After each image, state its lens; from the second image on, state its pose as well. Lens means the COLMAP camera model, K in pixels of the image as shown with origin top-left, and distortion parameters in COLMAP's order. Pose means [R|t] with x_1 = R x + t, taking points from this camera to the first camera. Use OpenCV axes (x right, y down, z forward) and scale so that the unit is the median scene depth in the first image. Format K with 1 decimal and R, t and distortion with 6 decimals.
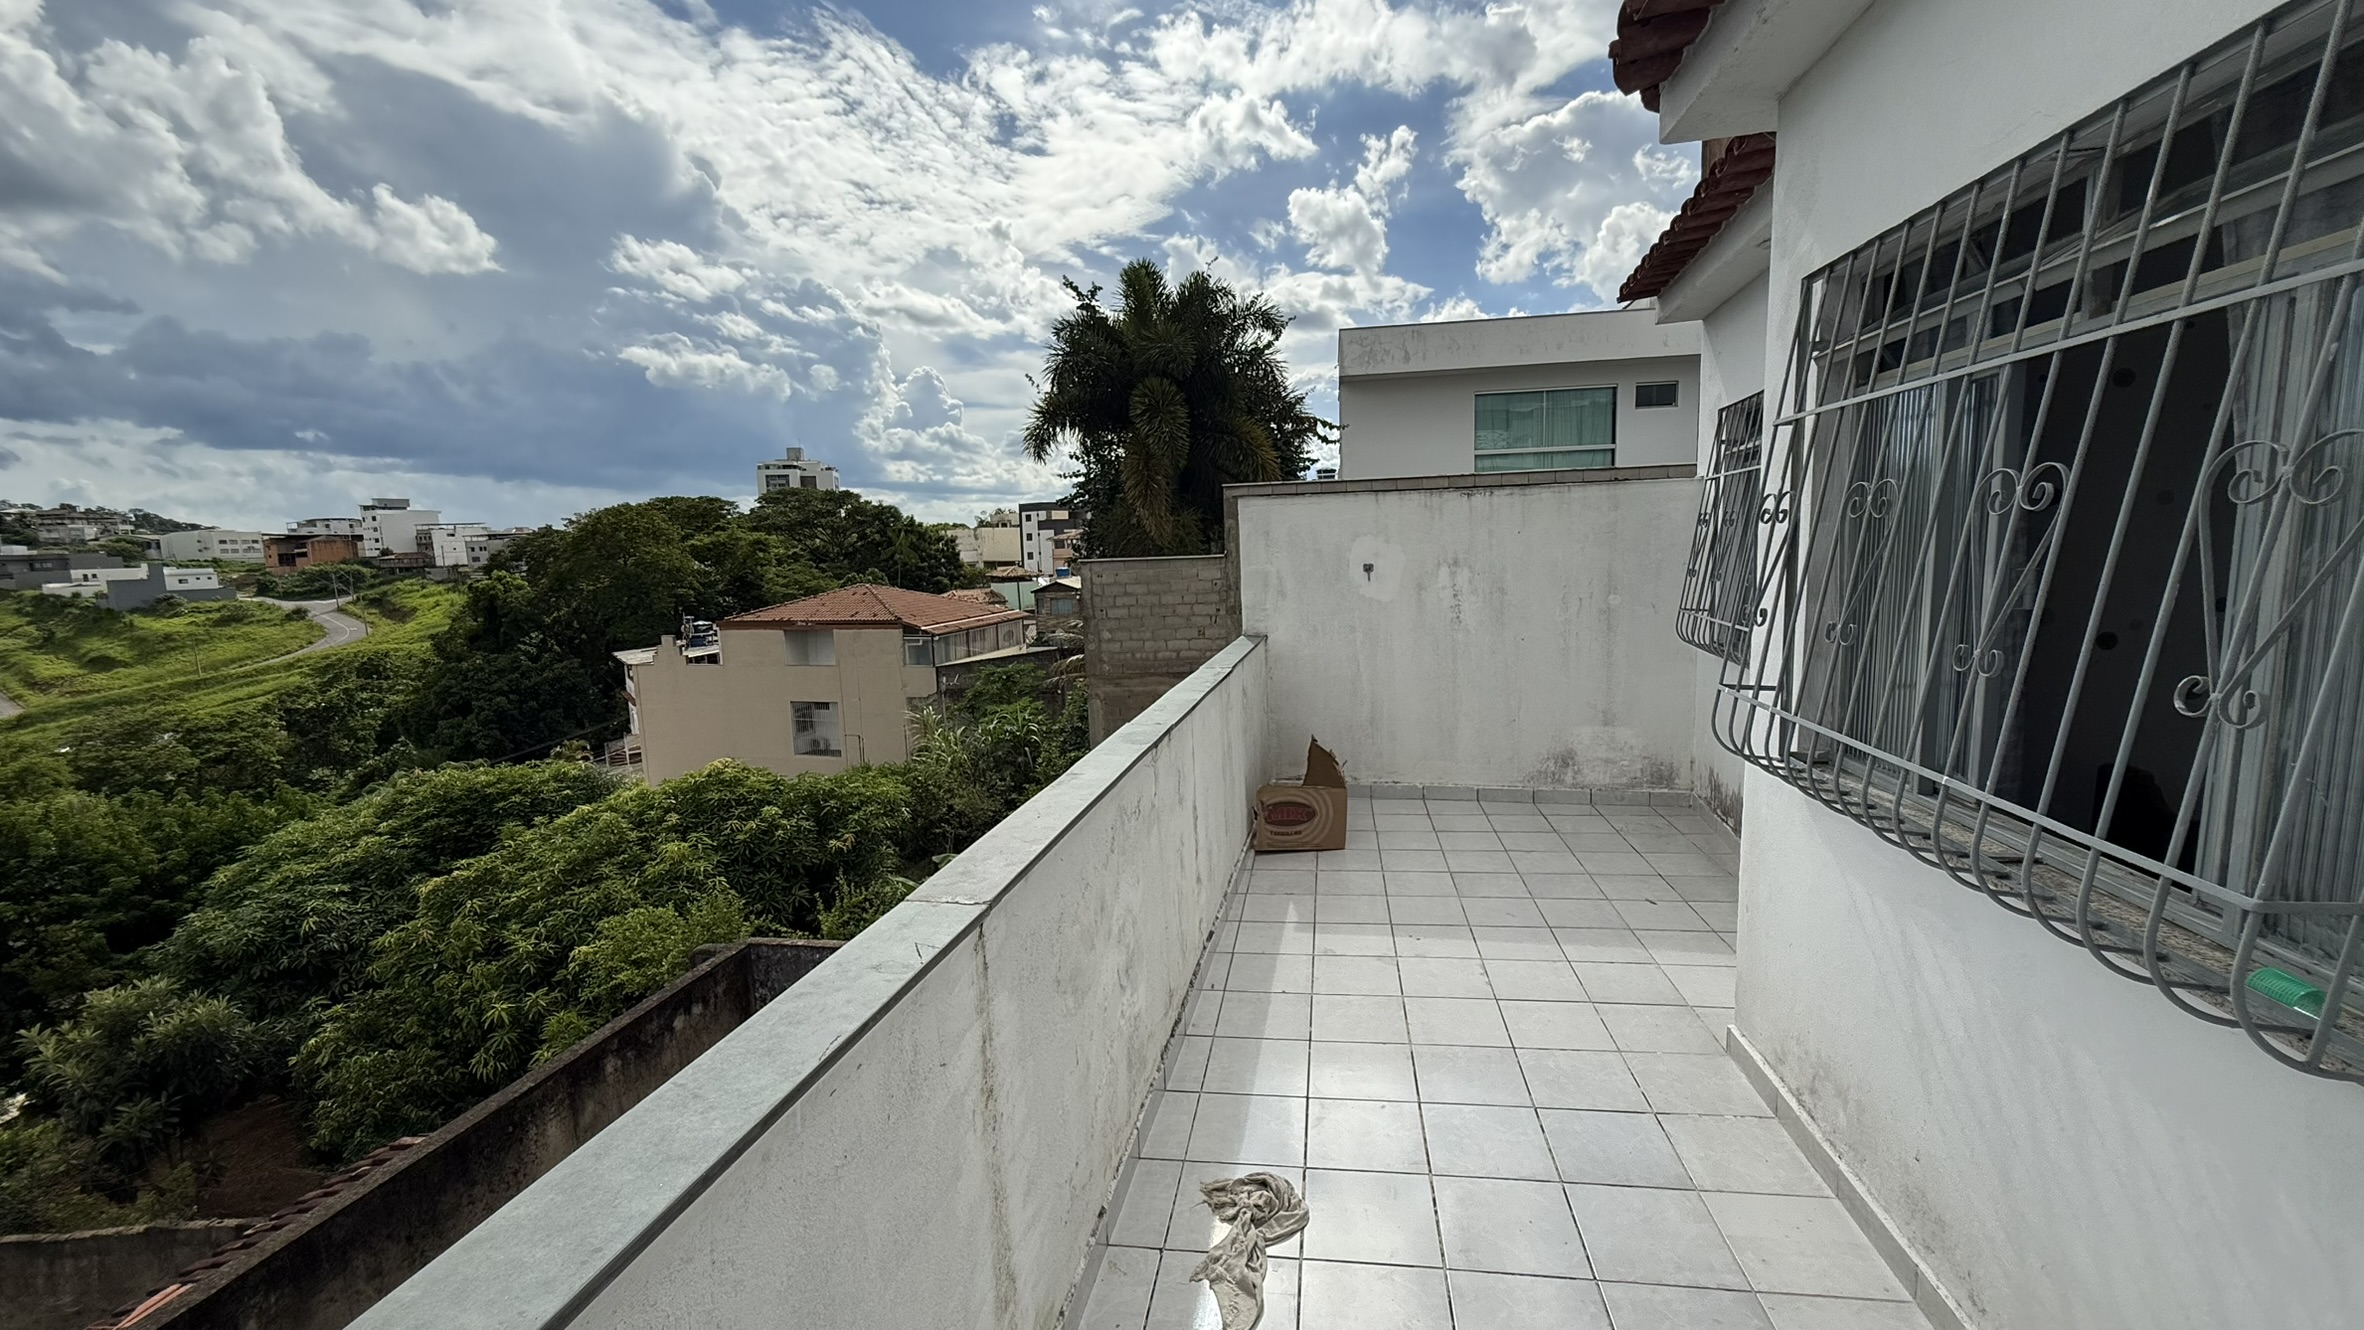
lens RADIAL K [[949.2, 0, 1217.2], [0, 949.2, 672.3], [0, 0, 1]] dist [-0.001628, 0.000010]
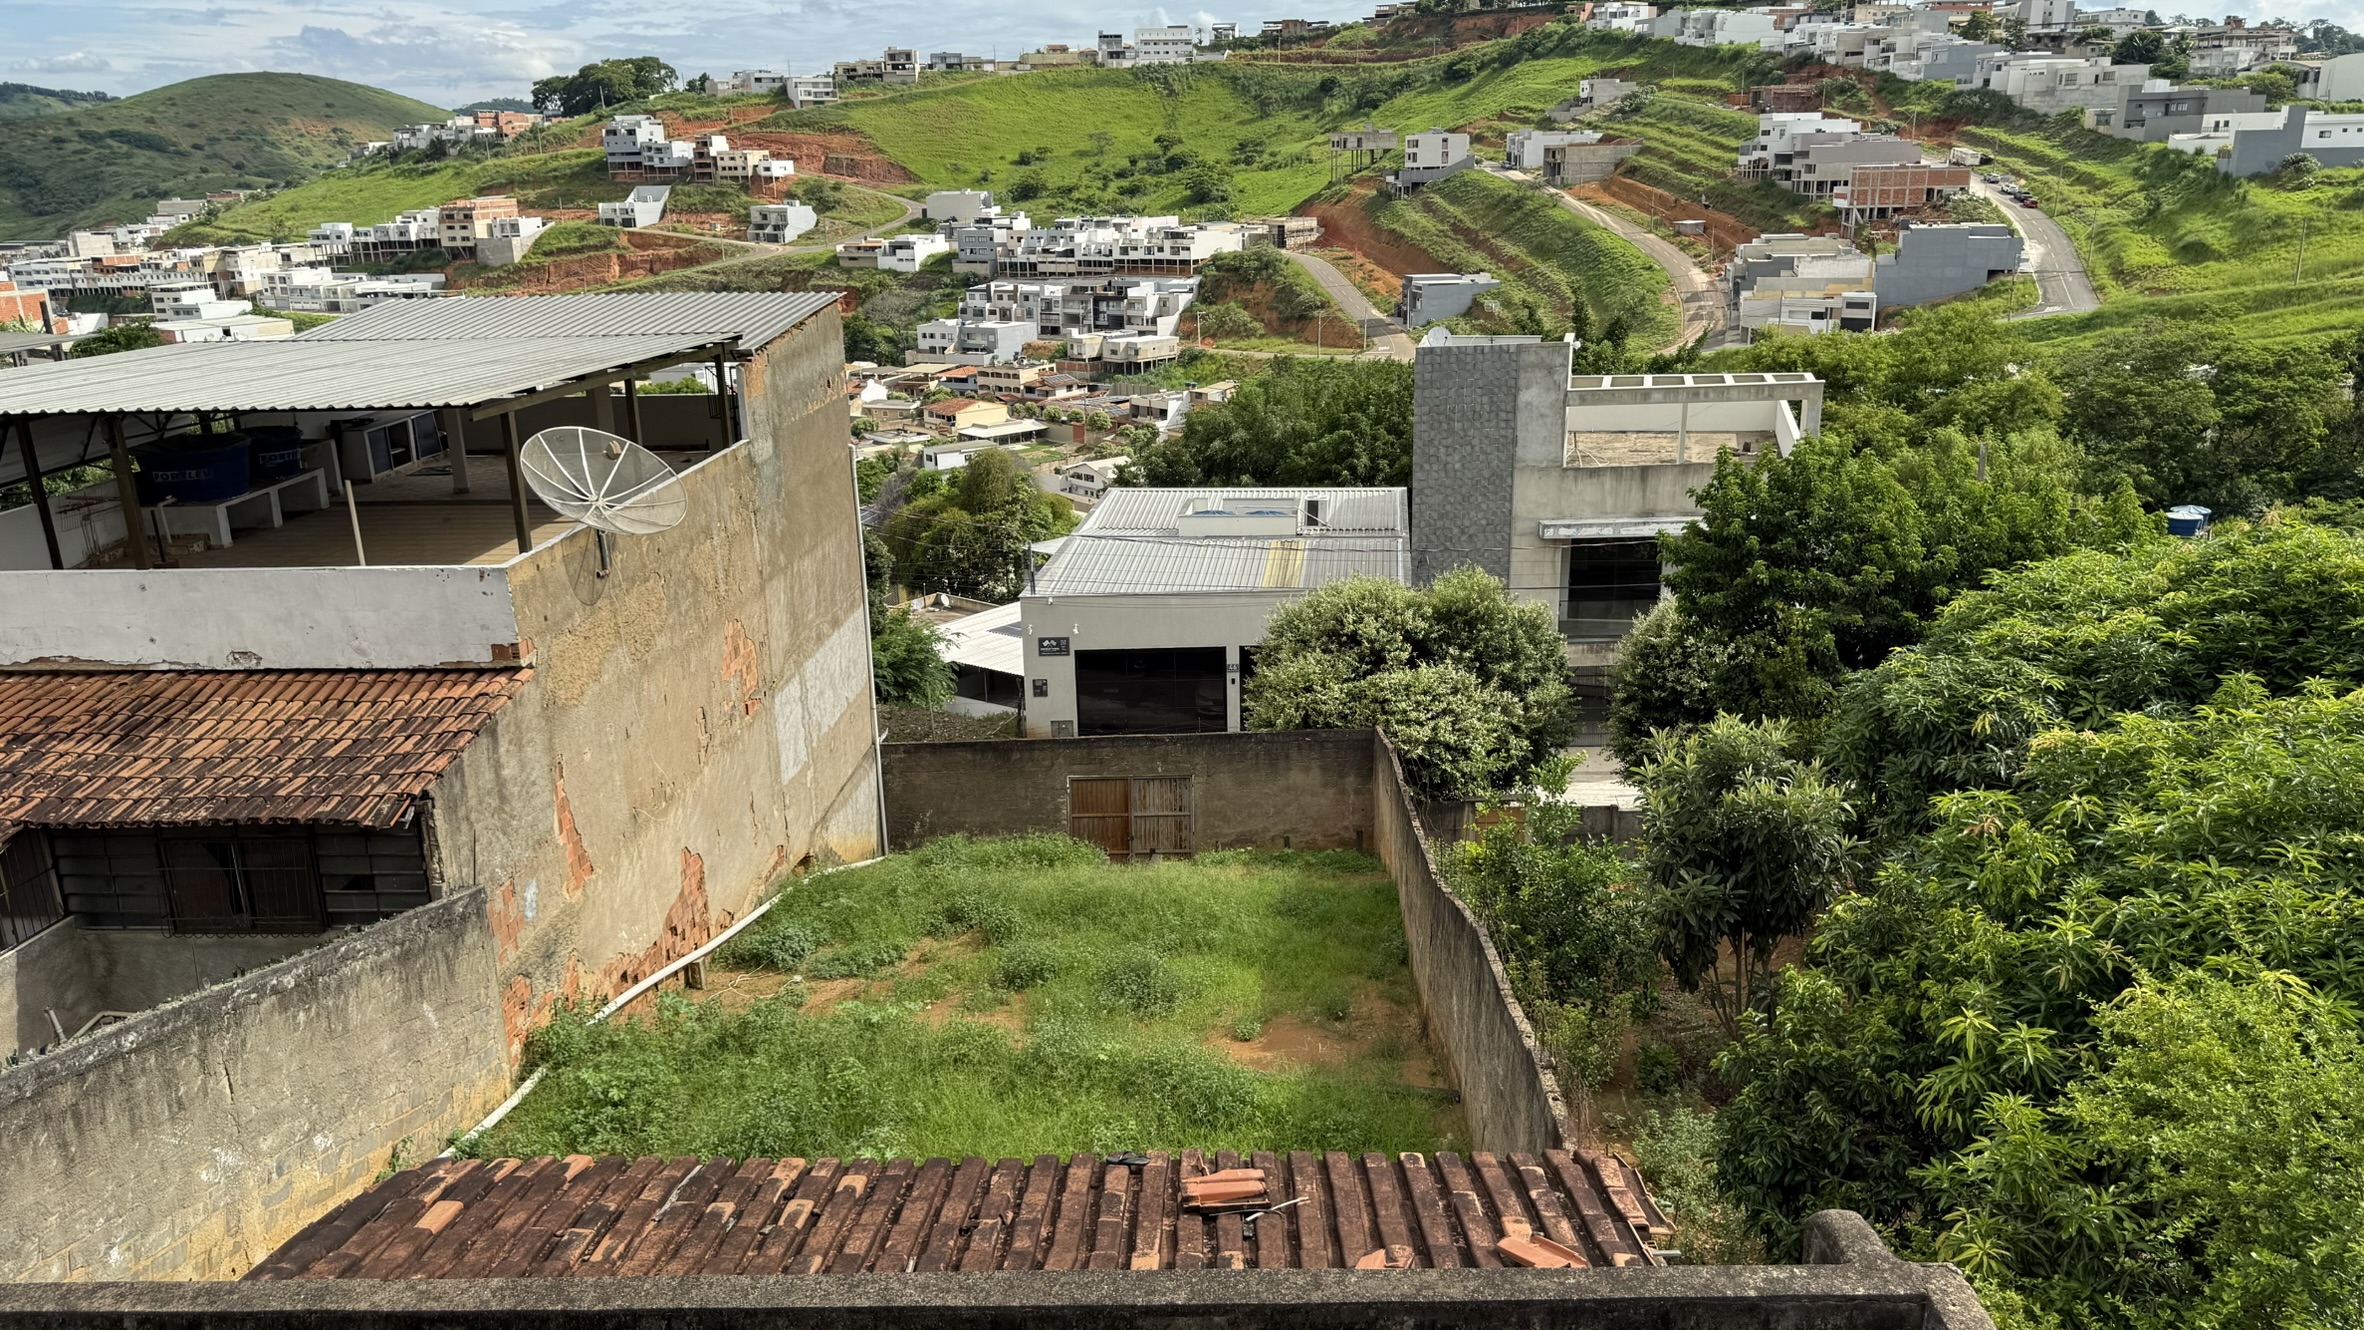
lens RADIAL K [[1663.6, 0, 1182.0], [0, 1663.6, 665.0], [0, 0, 1]] dist [0.086201, -0.101313]
pose [[0.147066, 0.310952, -0.938979, -0.009052], [-0.113396, 0.948342, 0.296292, -0.016334], [0.982605, 0.062902, 0.174729, 0.140150]]
